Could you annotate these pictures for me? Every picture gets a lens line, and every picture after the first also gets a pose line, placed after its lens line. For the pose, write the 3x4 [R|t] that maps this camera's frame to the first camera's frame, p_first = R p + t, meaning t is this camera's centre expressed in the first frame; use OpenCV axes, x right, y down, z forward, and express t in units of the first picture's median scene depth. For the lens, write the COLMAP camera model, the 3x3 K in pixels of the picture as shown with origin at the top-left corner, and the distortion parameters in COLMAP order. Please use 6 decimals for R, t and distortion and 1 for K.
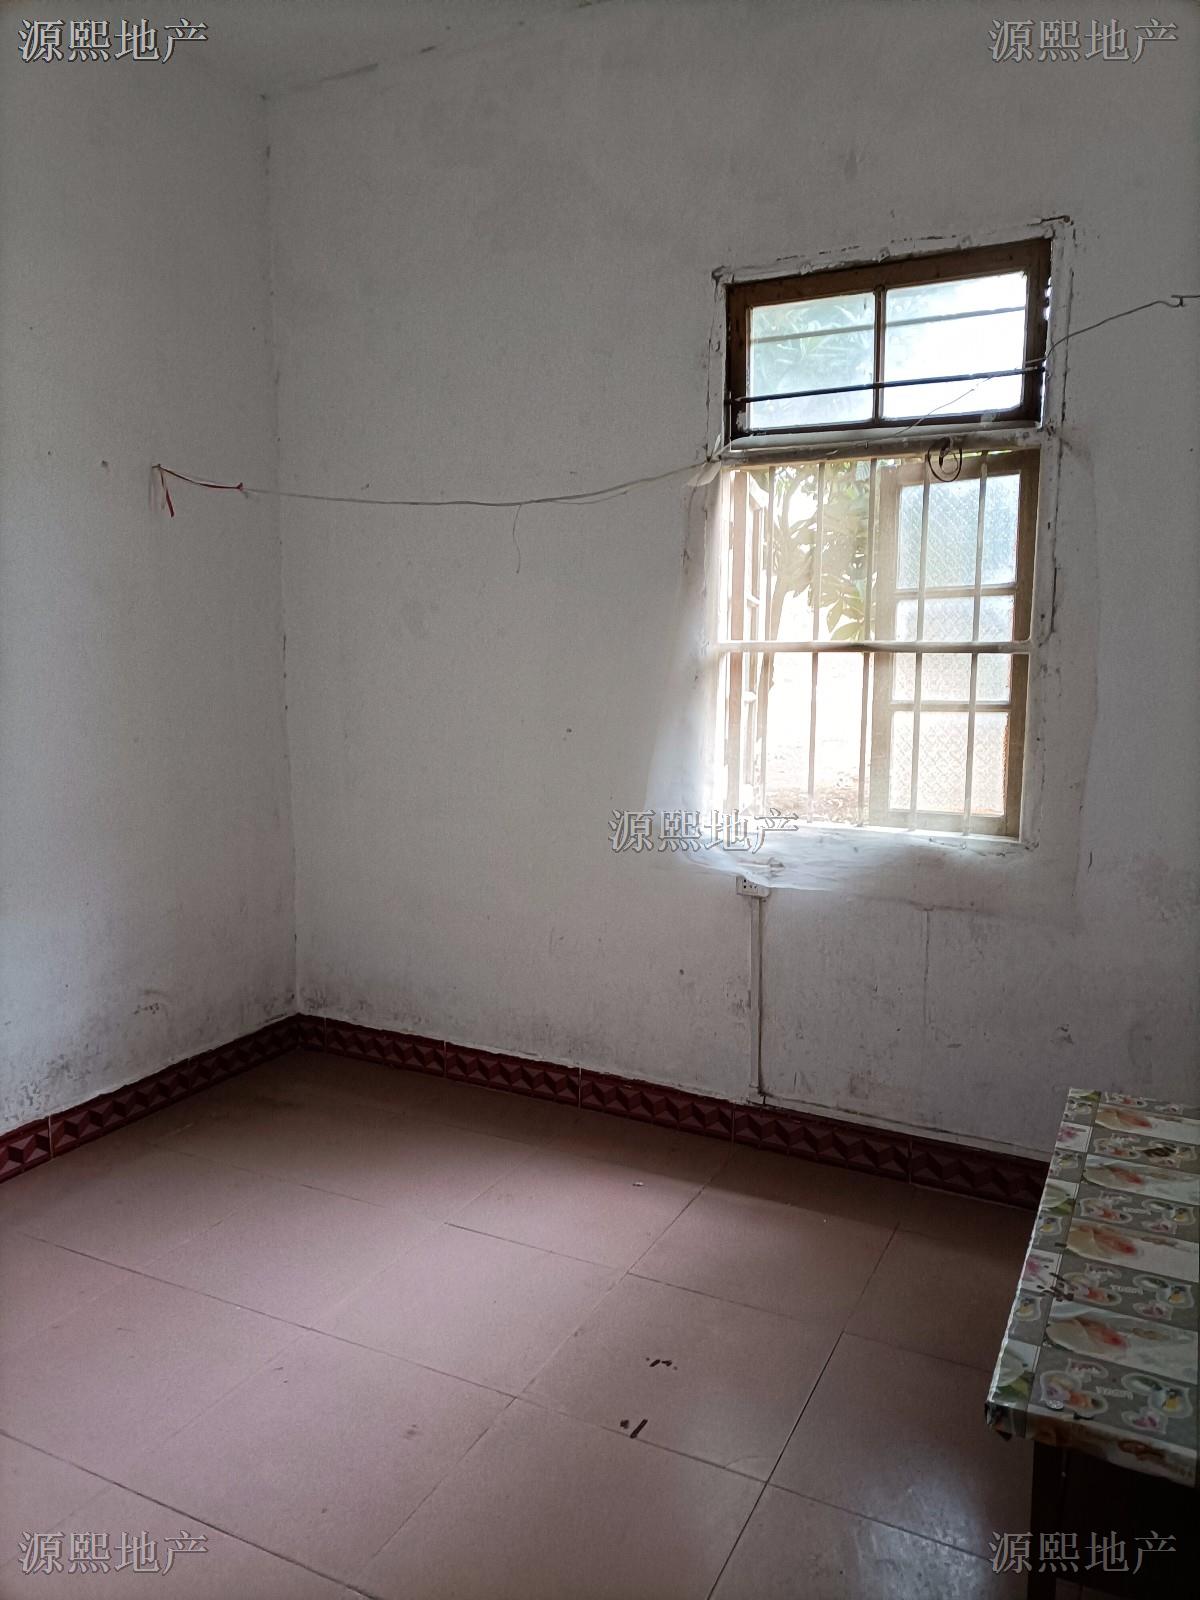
lens RADIAL K [[1158.2, 0, 600.0], [0, 1158.2, 800.0], [0, 0, 1]] dist [0.041648, -0.025337]
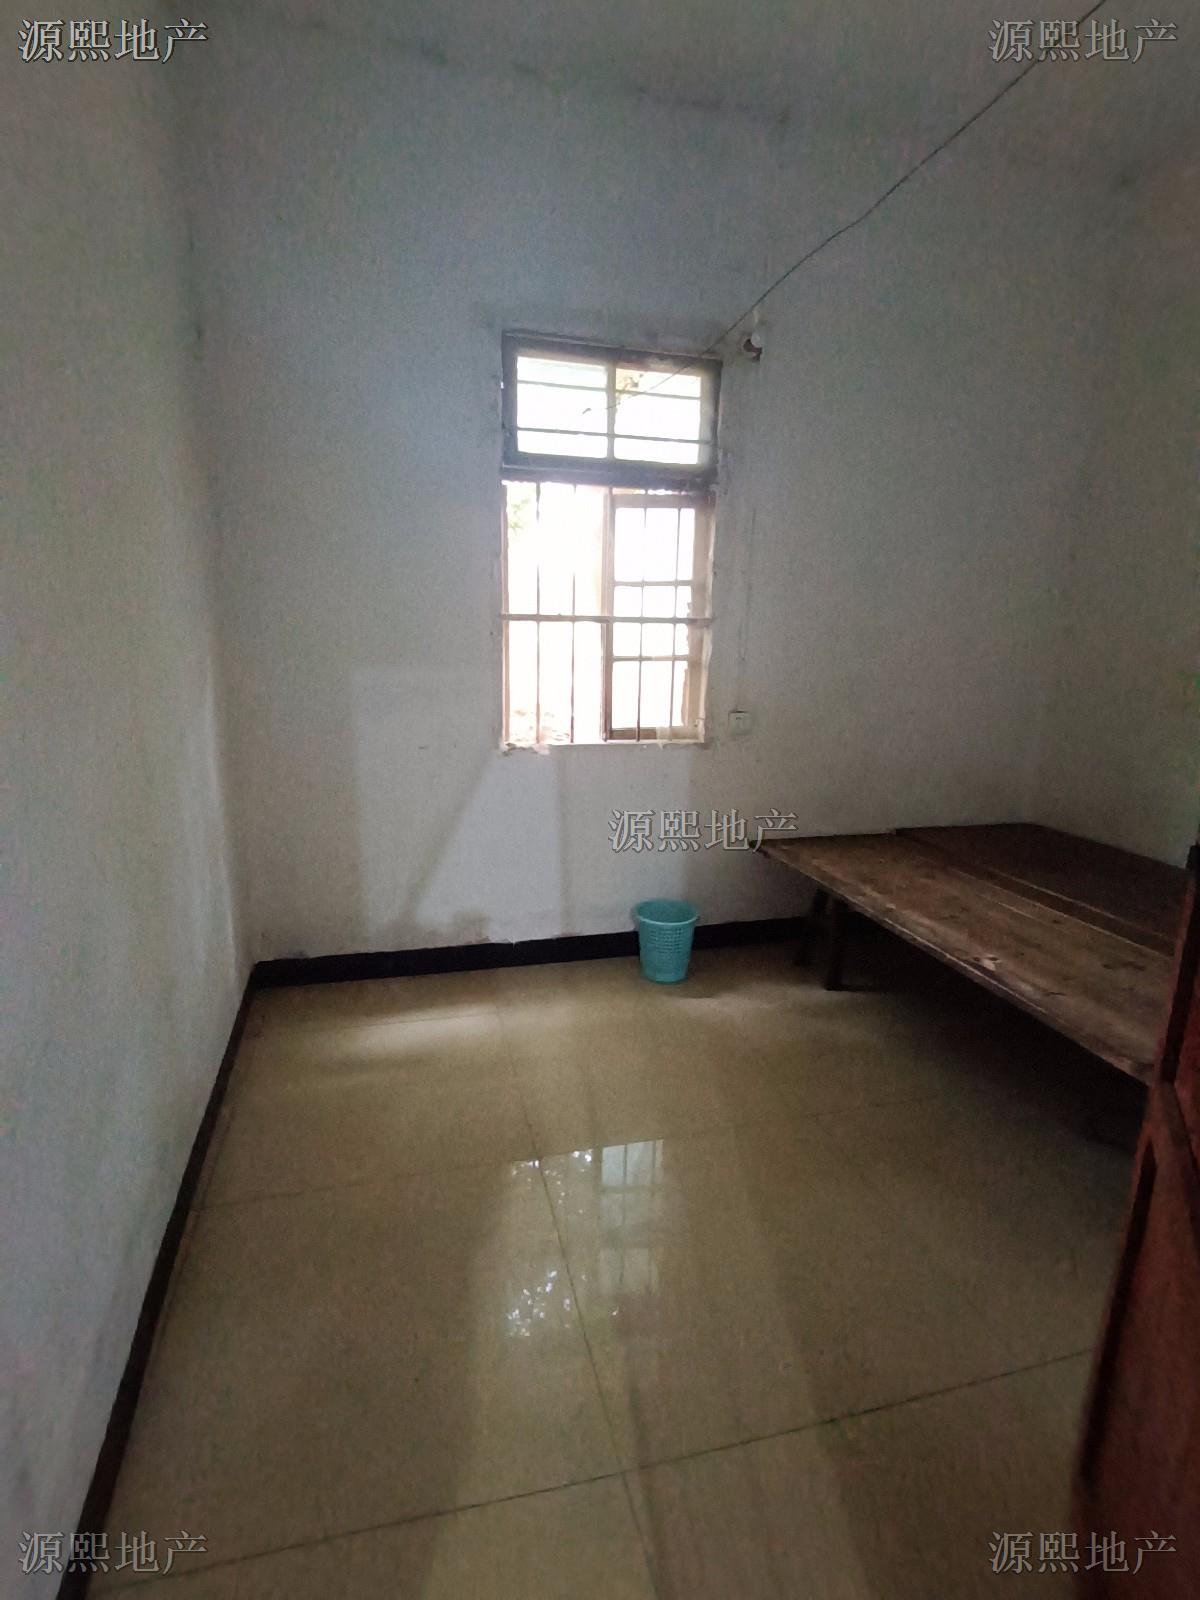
lens RADIAL K [[779.0, 0, 591.7], [0, 779.0, 798.4], [0, 0, 1]] dist [0.024373, -0.000975]
pose [[0.756475, -0.129033, 0.641168, -0.464180], [0.076827, 0.991089, 0.108810, -0.015474], [-0.649495, -0.033053, 0.759647, 0.265543]]
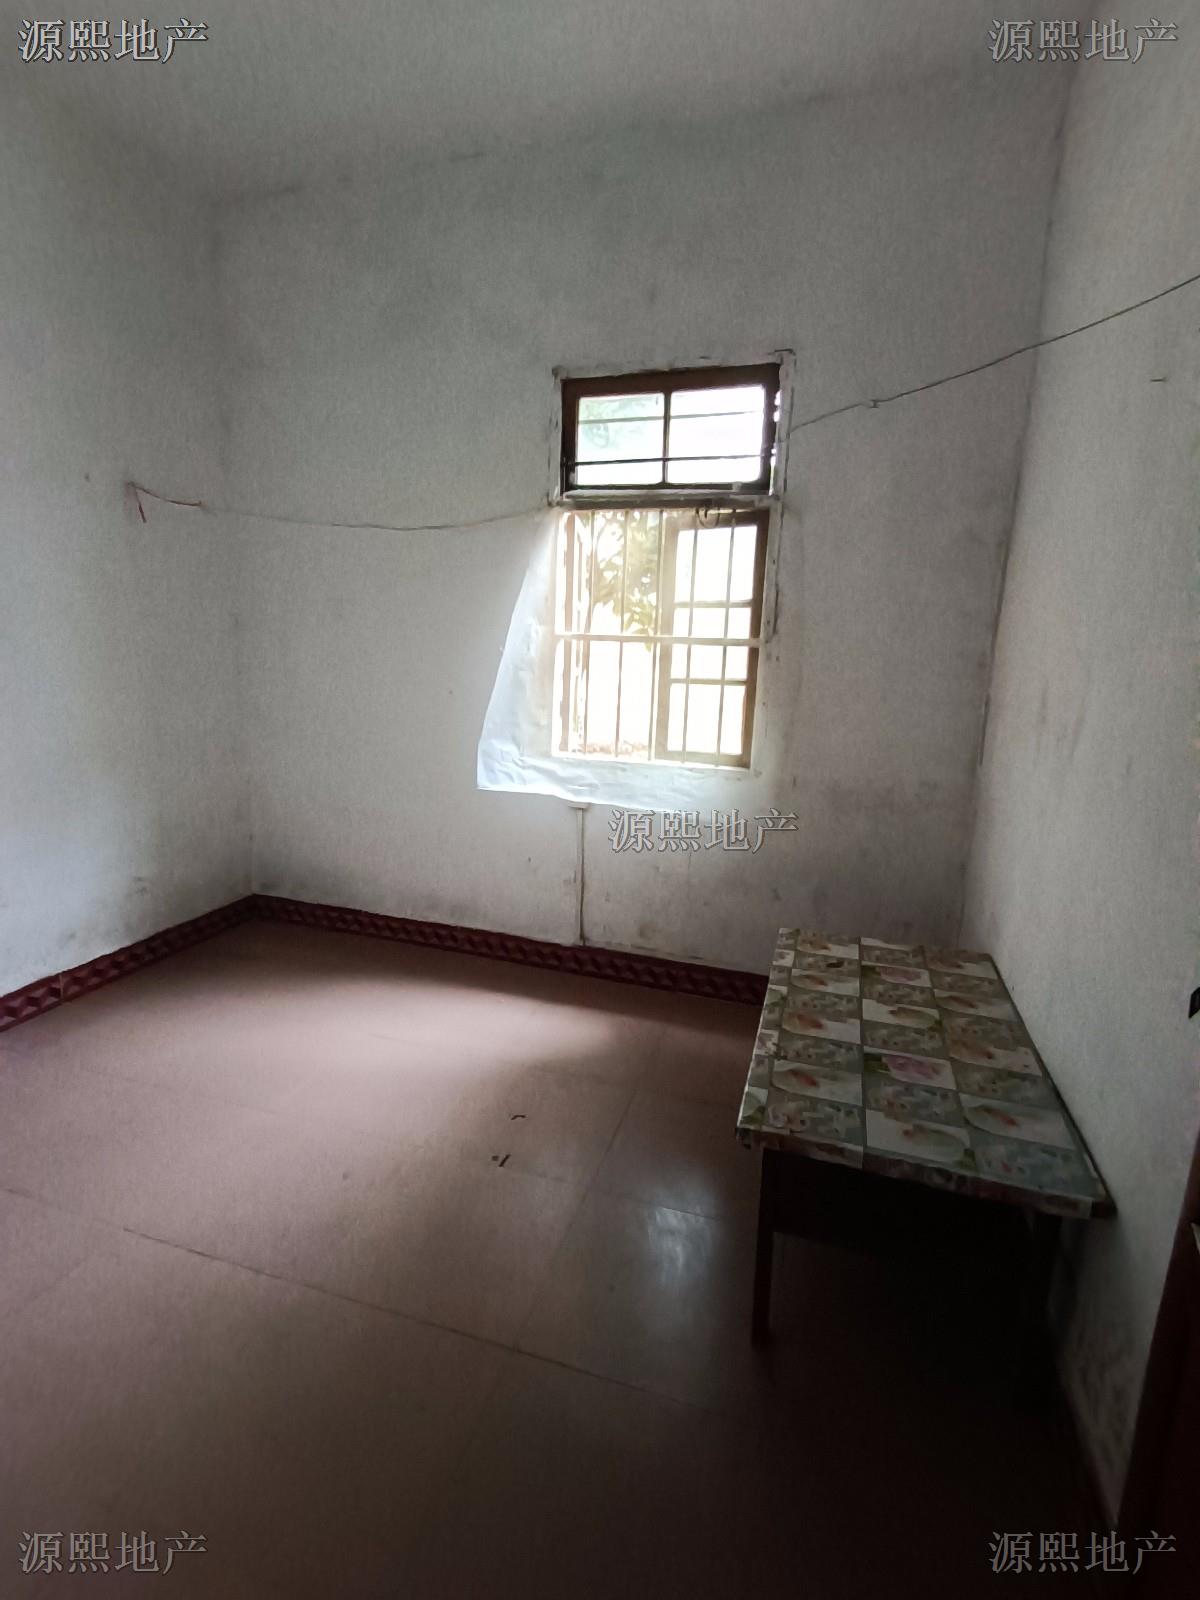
lens RADIAL K [[779.0, 0, 591.7], [0, 779.0, 798.4], [0, 0, 1]] dist [0.024373, -0.000975]
pose [[0.987114, -0.003307, 0.159984, -0.011510], [-0.007173, 0.997867, 0.064879, 0.006792], [-0.159857, -0.065191, 0.984985, 0.018343]]
